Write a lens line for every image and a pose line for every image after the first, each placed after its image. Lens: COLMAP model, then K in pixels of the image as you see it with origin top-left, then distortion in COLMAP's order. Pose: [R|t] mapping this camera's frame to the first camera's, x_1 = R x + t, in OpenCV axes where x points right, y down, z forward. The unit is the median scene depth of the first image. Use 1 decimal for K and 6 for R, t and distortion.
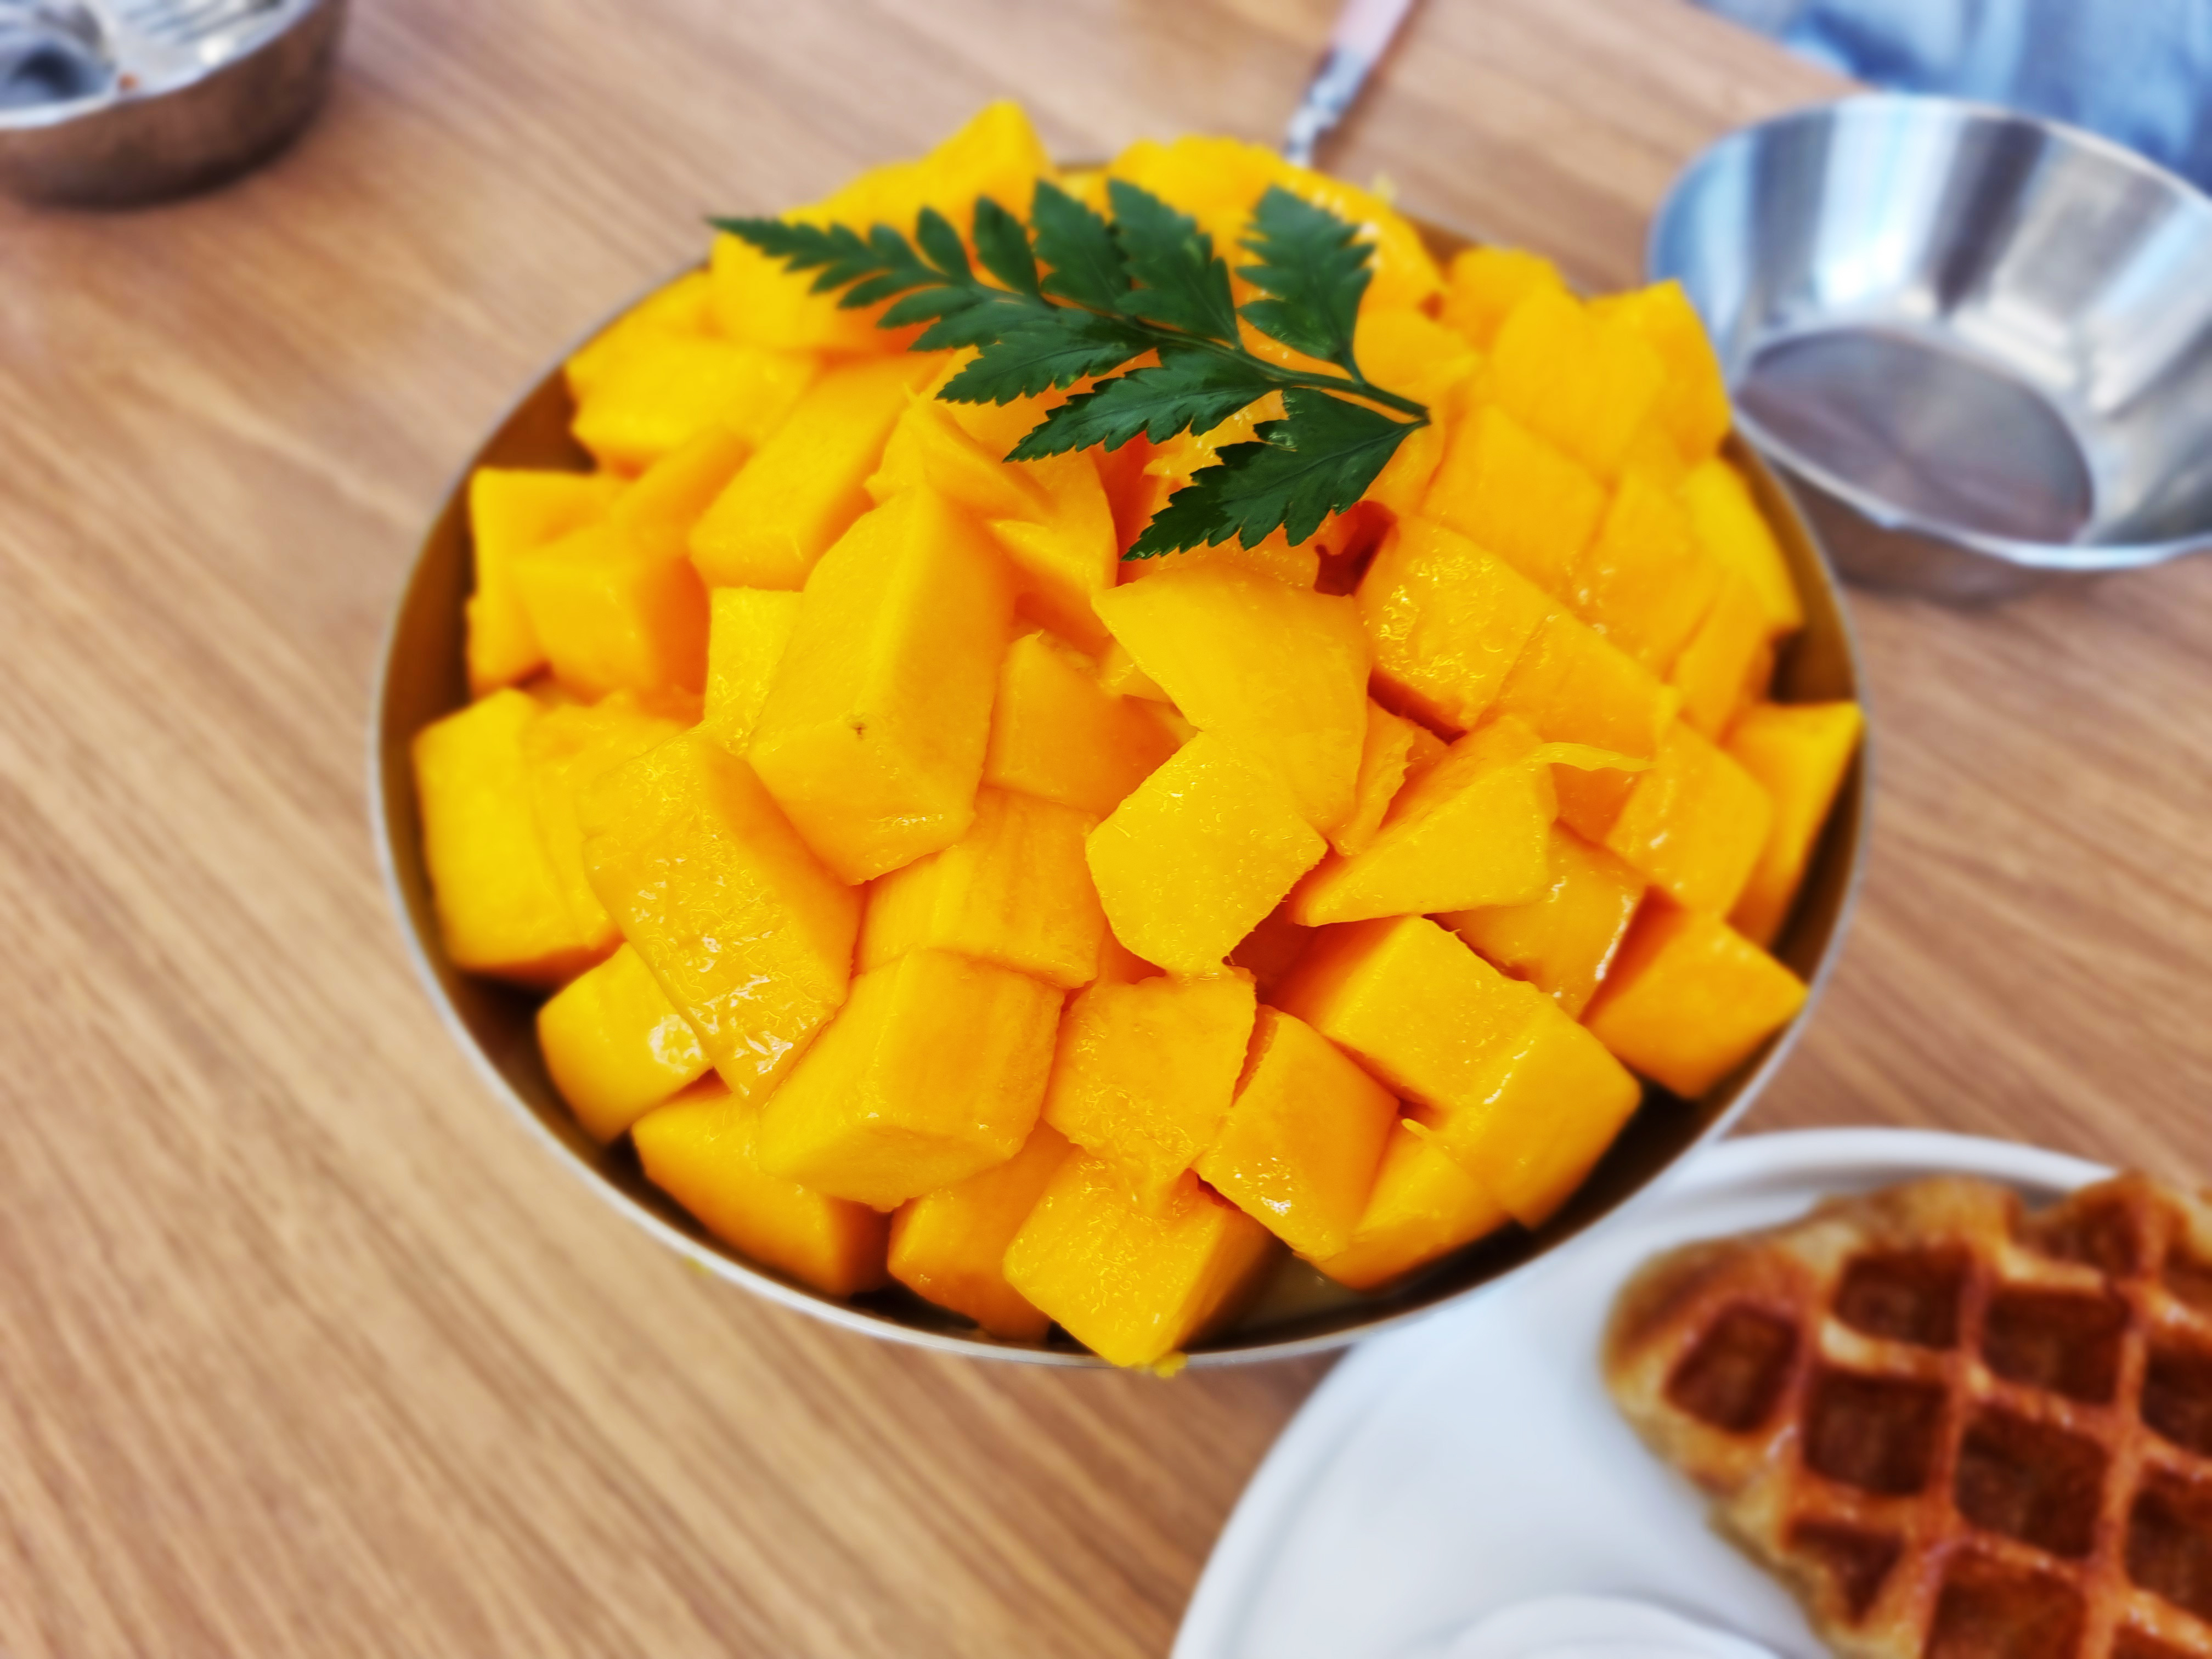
lens RADIAL K [[1706.0, 0, 1106.0], [0, 1706.0, 829.5], [0, 0, 1]] dist [0.003623, -0.002836]
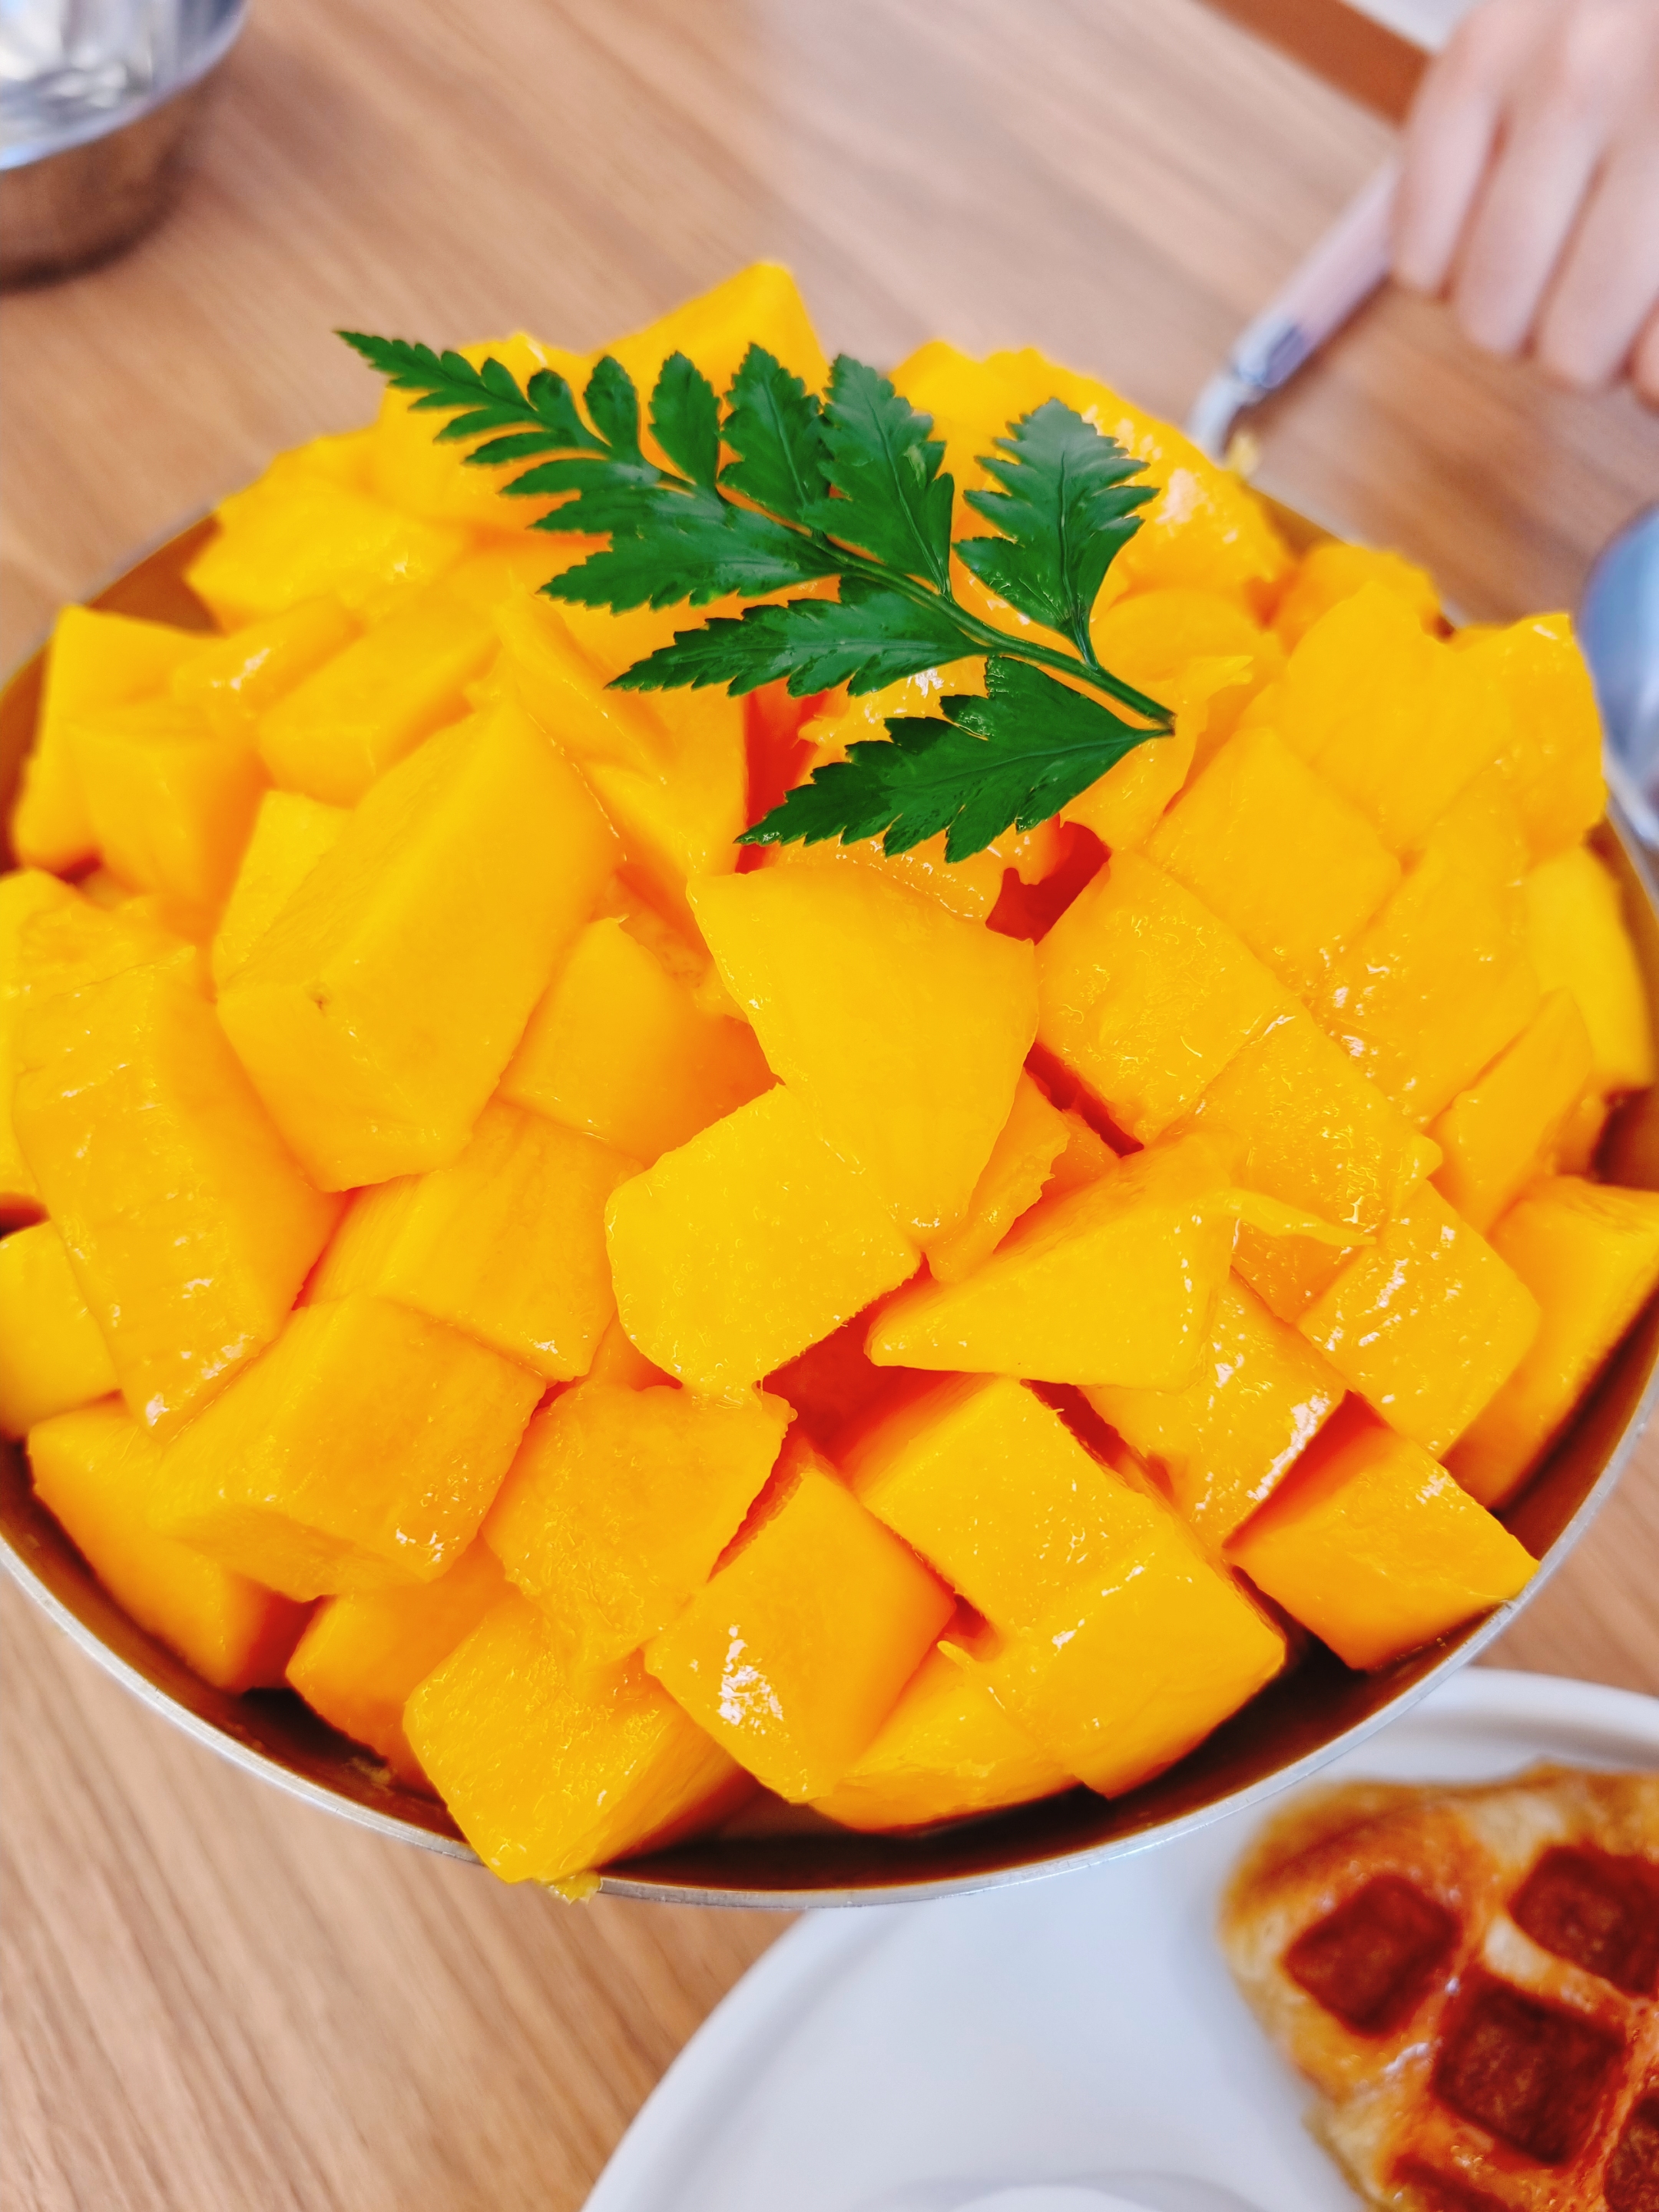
lens RADIAL K [[1714.4, 0, 817.5], [0, 1714.4, 1152.7], [0, 0, 1]] dist [-0.014363, -0.003249]
pose [[0.979535, 0.189037, -0.069117, 0.122620], [-0.187125, 0.981774, 0.033227, -0.052609], [0.074138, -0.019614, 0.997055, 0.231459]]
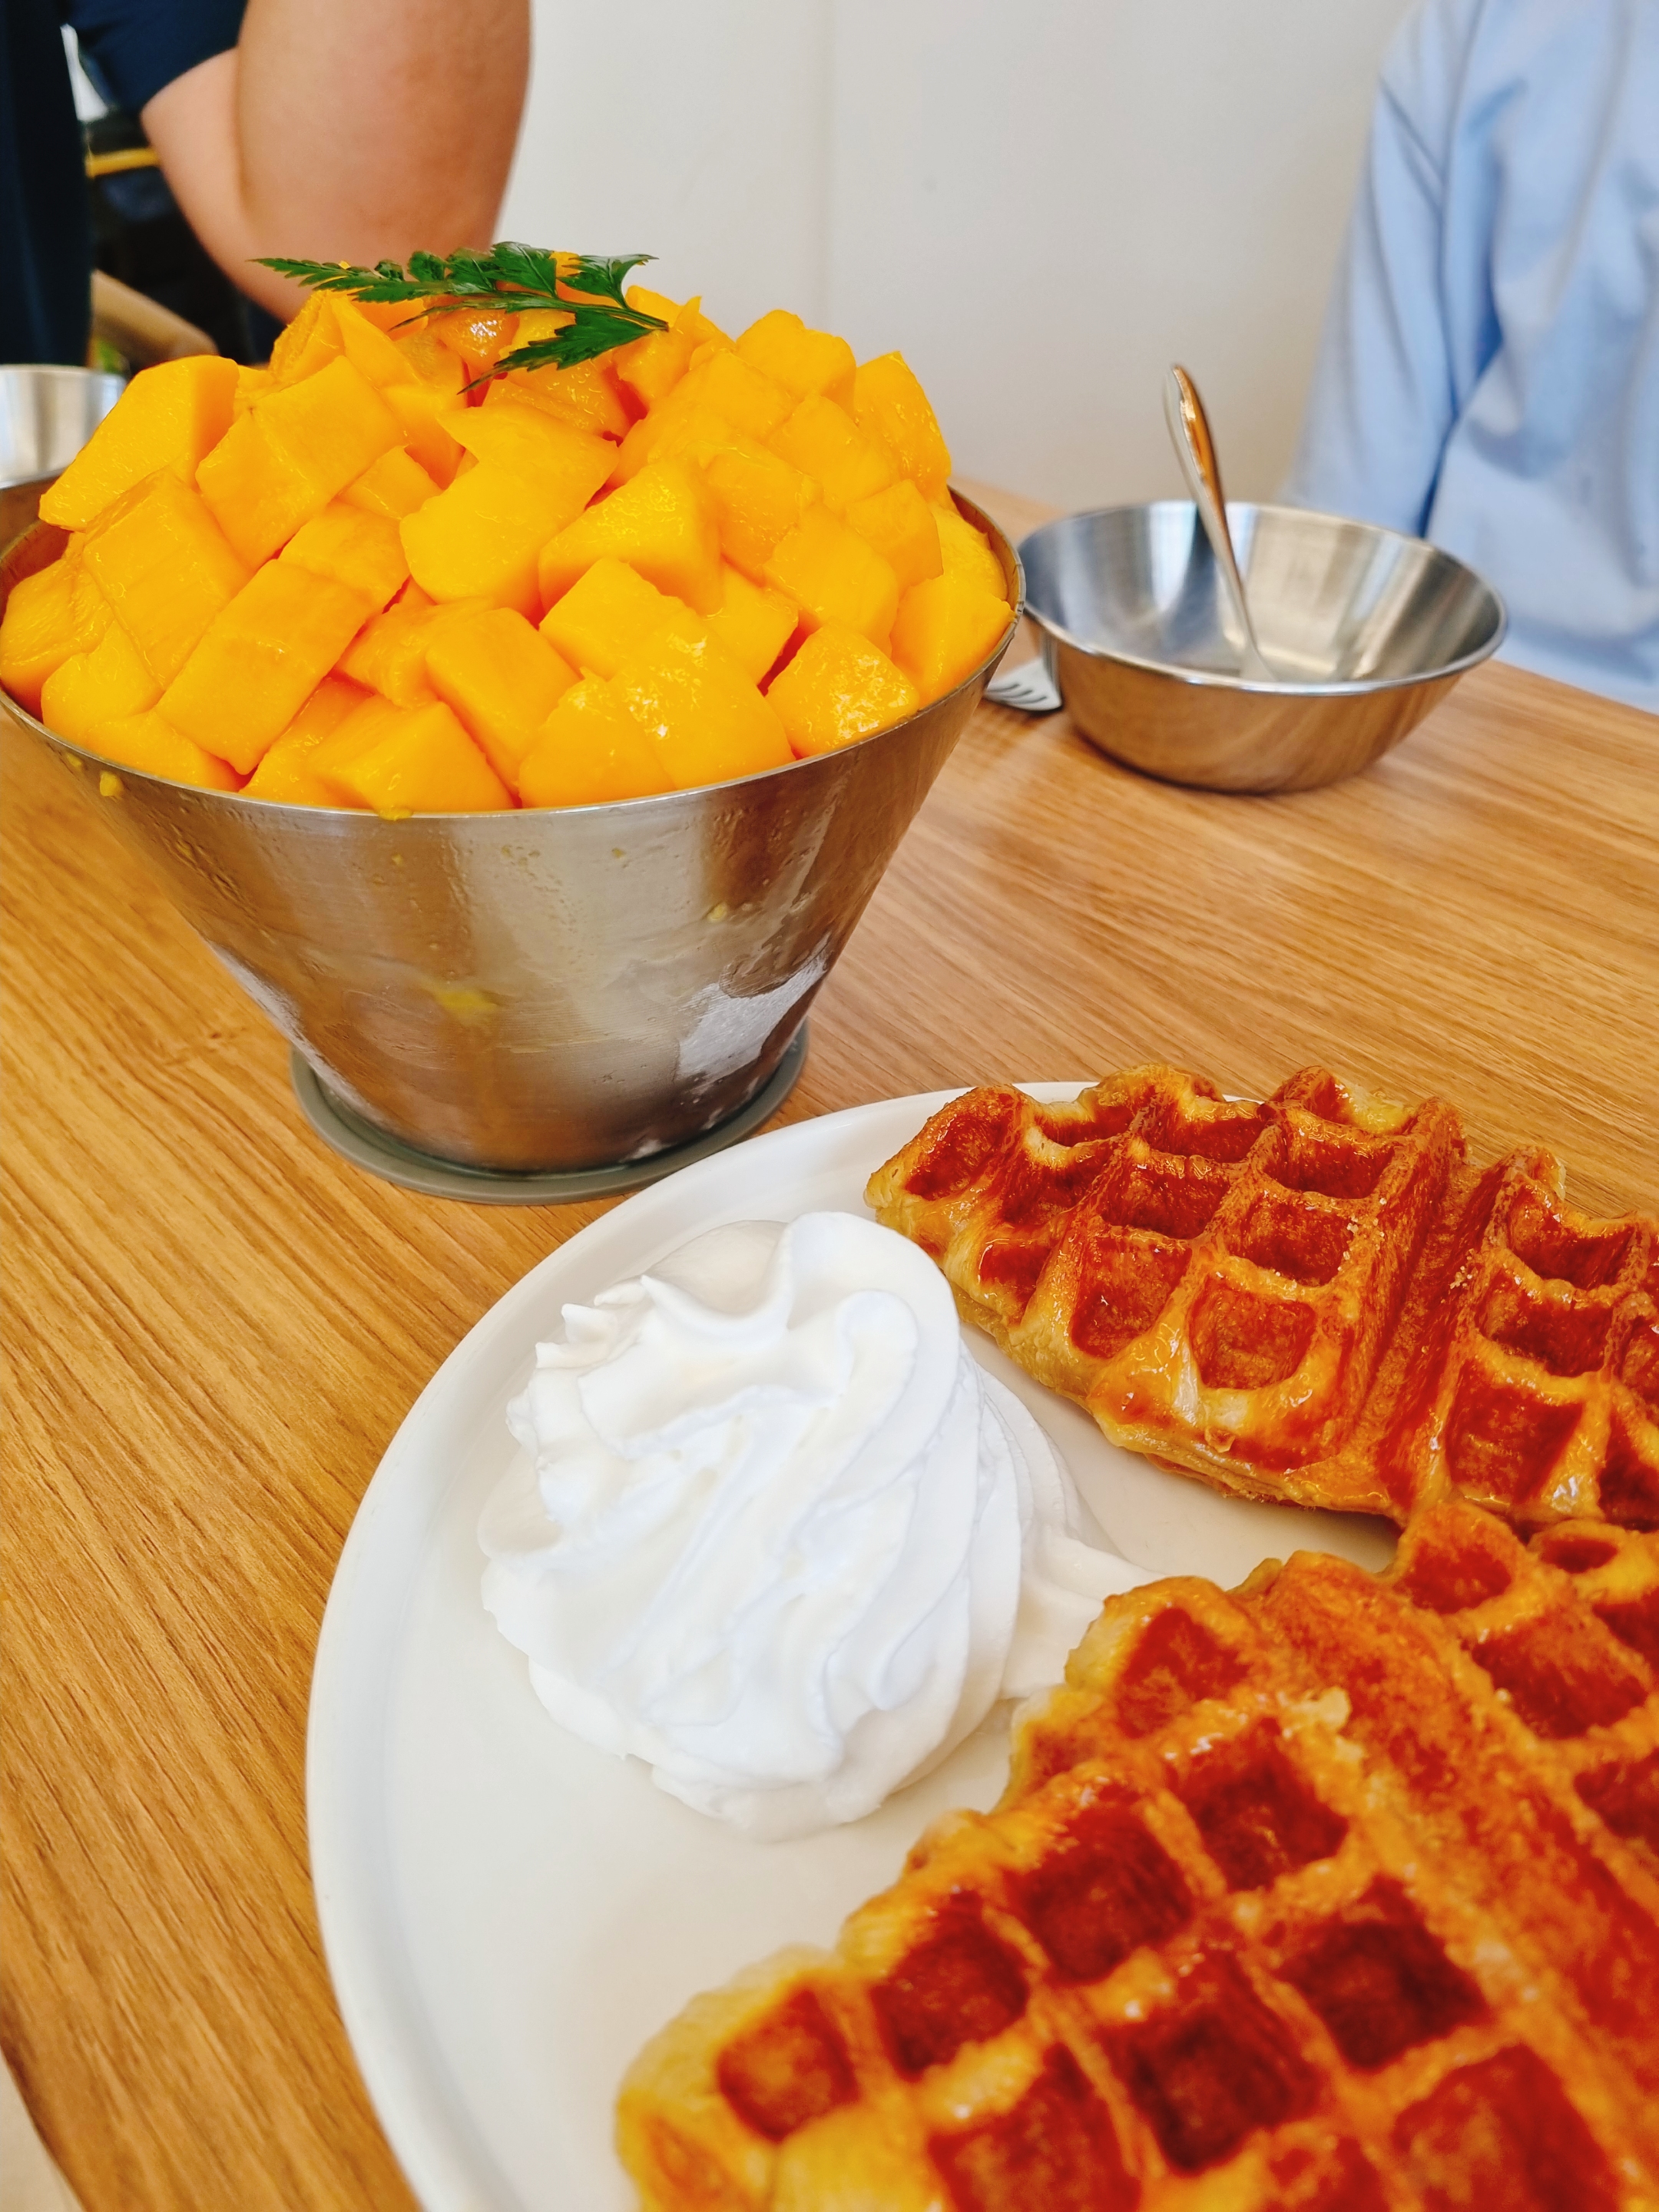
lens RADIAL K [[1665.5, 0, 829.5], [0, 1665.5, 1106.0], [0, 0, 1]] dist [-0.002119, 0.002674]
pose [[0.997832, 0.053616, -0.038154, 0.433955], [-0.062279, 0.956689, -0.284371, 0.863760], [0.021255, 0.286131, 0.957955, -0.253219]]
